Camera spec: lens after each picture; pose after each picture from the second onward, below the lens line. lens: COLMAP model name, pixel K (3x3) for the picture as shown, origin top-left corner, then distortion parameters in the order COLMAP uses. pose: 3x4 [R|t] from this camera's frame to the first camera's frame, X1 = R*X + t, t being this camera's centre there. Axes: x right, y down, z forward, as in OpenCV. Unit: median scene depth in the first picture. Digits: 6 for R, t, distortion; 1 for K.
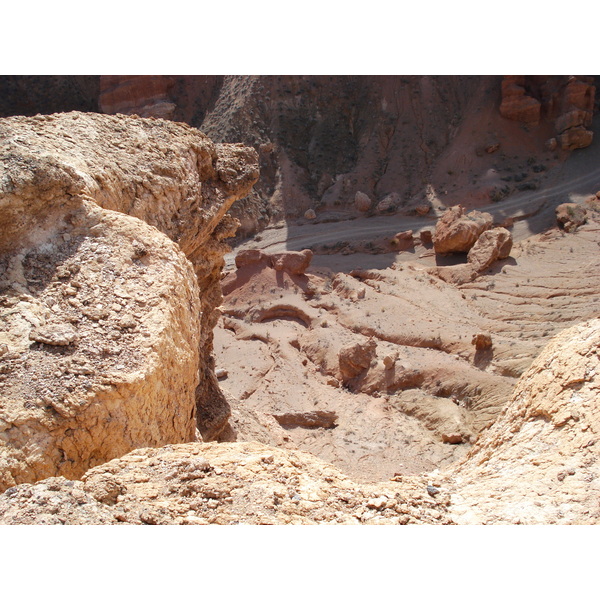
lens RADIAL K [[689.7, 0, 300.0], [0, 689.7, 300.0], [0, 0, 1]] dist [-0.054286, -0.178418]
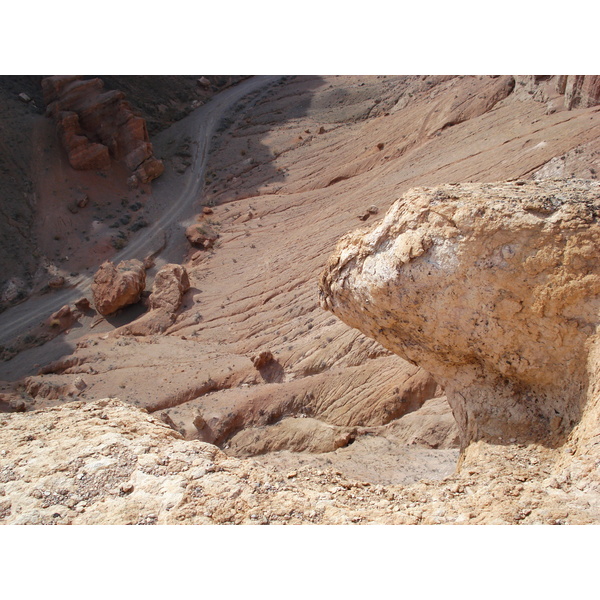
lens RADIAL K [[689.7, 0, 300.0], [0, 689.7, 300.0], [0, 0, 1]] dist [-0.054286, -0.178418]
pose [[0.643942, -0.350350, 0.680143, -0.276737], [0.406872, 0.909673, 0.083369, -0.062725], [-0.647916, 0.223046, 0.728324, 0.154756]]
